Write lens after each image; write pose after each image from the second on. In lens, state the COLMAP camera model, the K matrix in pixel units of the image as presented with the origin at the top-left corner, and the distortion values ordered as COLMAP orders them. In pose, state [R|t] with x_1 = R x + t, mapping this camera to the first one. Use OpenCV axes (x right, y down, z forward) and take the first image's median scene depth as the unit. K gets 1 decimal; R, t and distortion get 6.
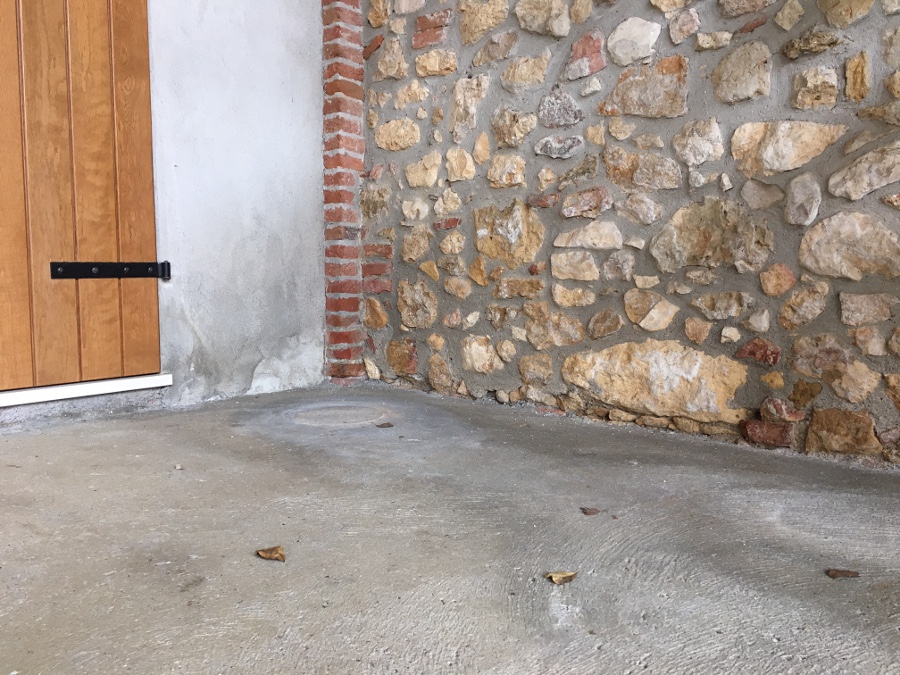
lens RADIAL K [[755.9, 0, 448.4], [0, 755.9, 335.4], [0, 0, 1]] dist [0.073120, -0.093137]
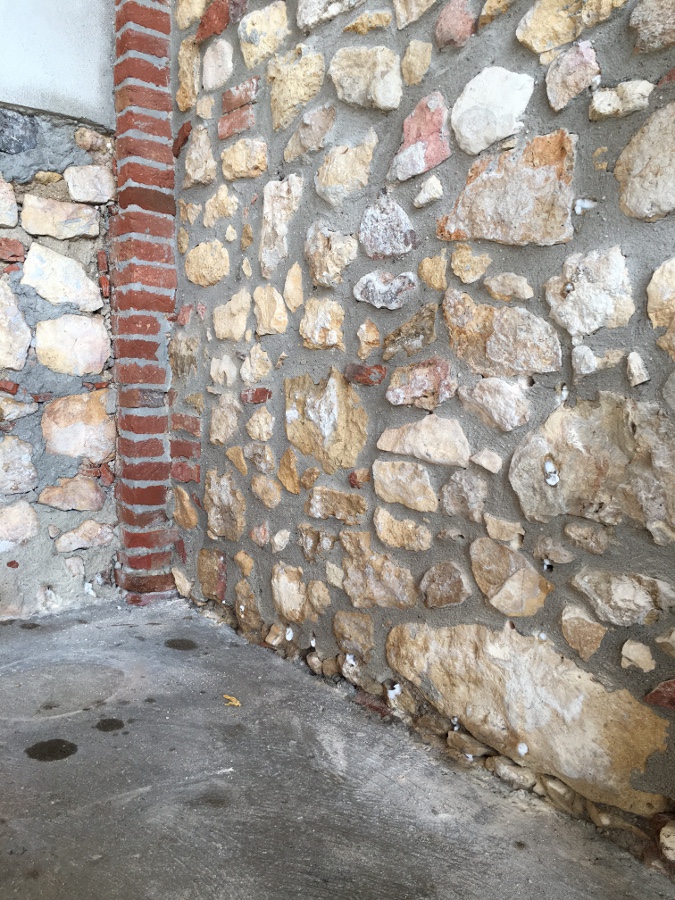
lens RADIAL K [[755.9, 0, 346.1], [0, 755.9, 447.0], [0, 0, 1]] dist [0.073120, -0.093137]
pose [[0.982658, 0.034266, -0.182231, 0.232384], [-0.031778, 0.999358, 0.016558, -0.131106], [0.182682, -0.010480, 0.983116, 0.391330]]
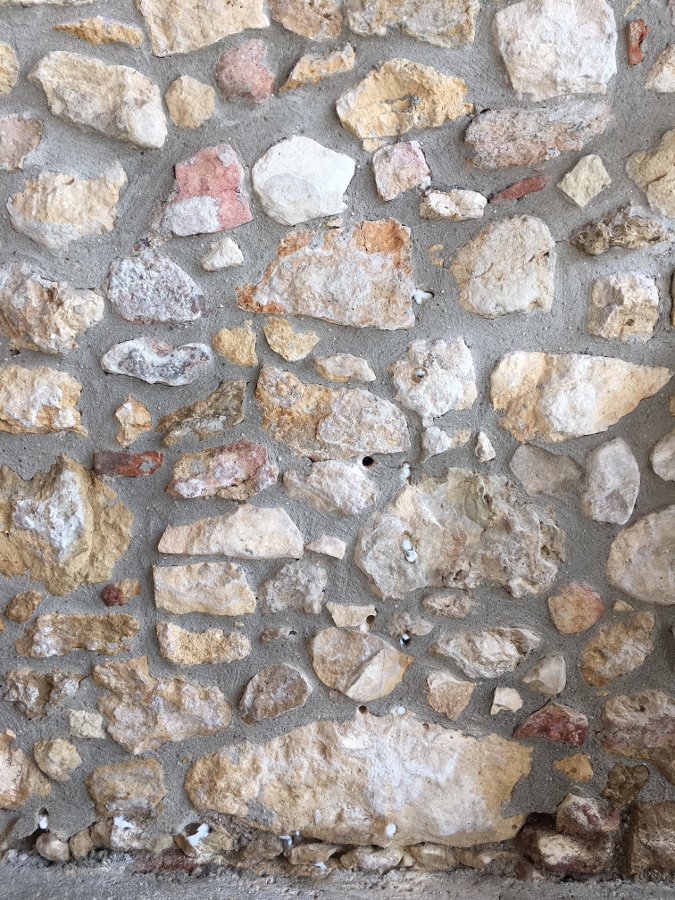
lens RADIAL K [[755.9, 0, 342.0], [0, 755.9, 448.2], [0, 0, 1]] dist [0.073120, -0.093137]
pose [[0.797391, -0.067527, 0.599674, -0.066275], [0.074489, 0.997134, 0.013234, -0.189351], [-0.598848, 0.034116, 0.800135, 0.524437]]
